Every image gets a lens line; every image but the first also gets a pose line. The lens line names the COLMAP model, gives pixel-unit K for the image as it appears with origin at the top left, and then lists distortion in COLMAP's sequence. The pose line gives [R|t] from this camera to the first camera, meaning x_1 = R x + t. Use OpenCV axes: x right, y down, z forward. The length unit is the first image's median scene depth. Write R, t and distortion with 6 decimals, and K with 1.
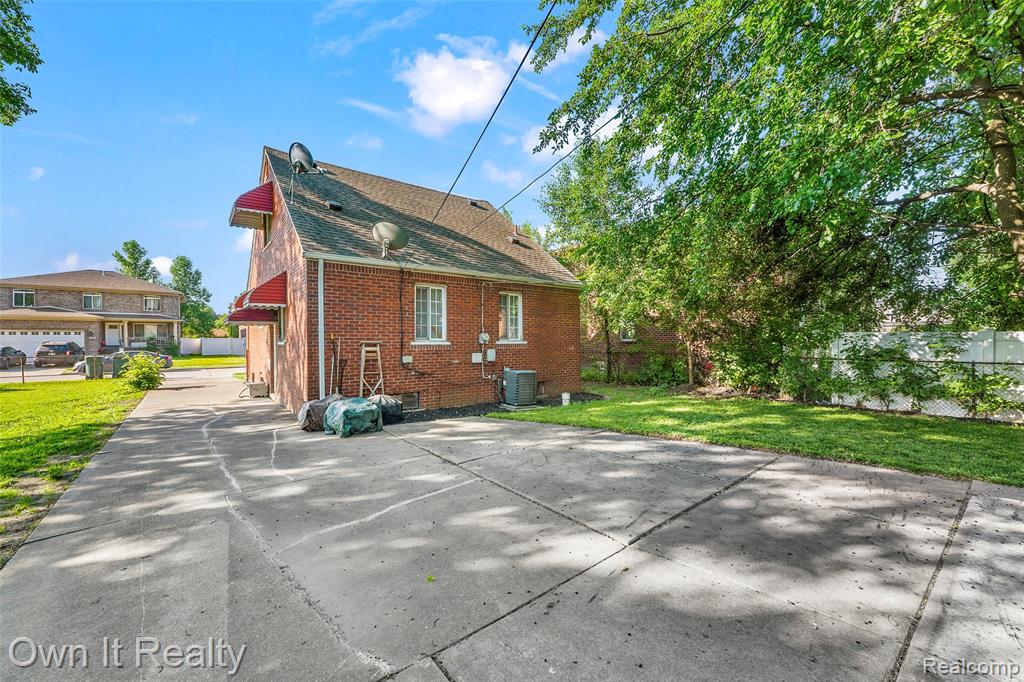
lens RADIAL K [[413.2, 0, 511.5], [0, 413.2, 341.6], [0, 0, 1]] dist [-0.005689, 0.002397]
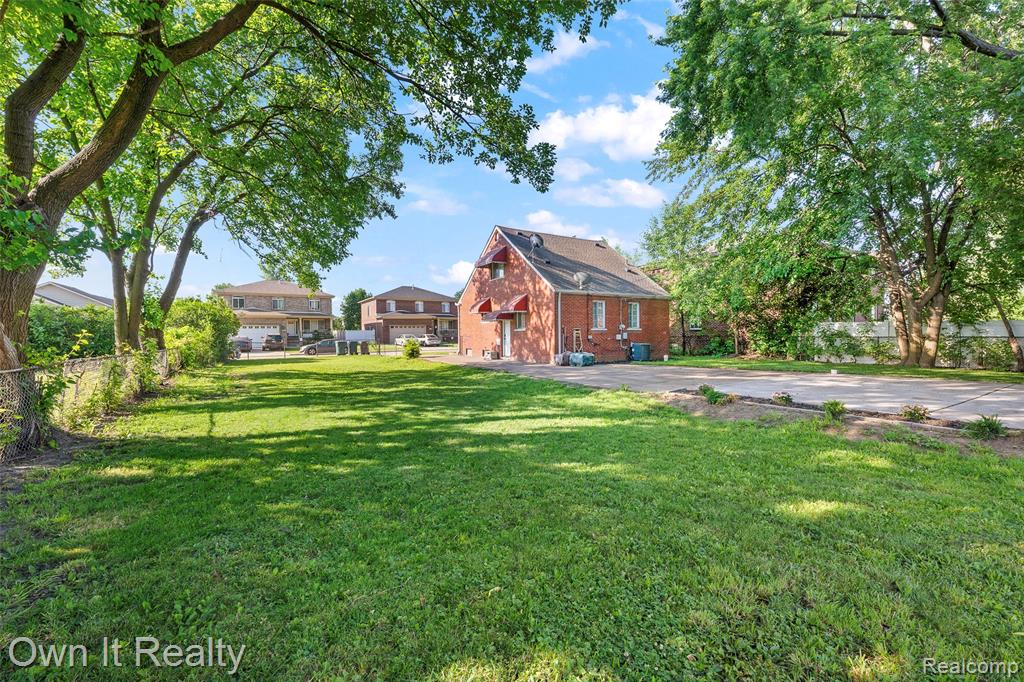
lens RADIAL K [[413.2, 0, 512.5], [0, 413.2, 344.3], [0, 0, 1]] dist [-0.005689, 0.002397]
pose [[0.993034, -0.001112, -0.117824, -0.337384], [0.004025, 0.999692, 0.024488, 0.022271], [0.117760, -0.024792, 0.992733, -0.954975]]
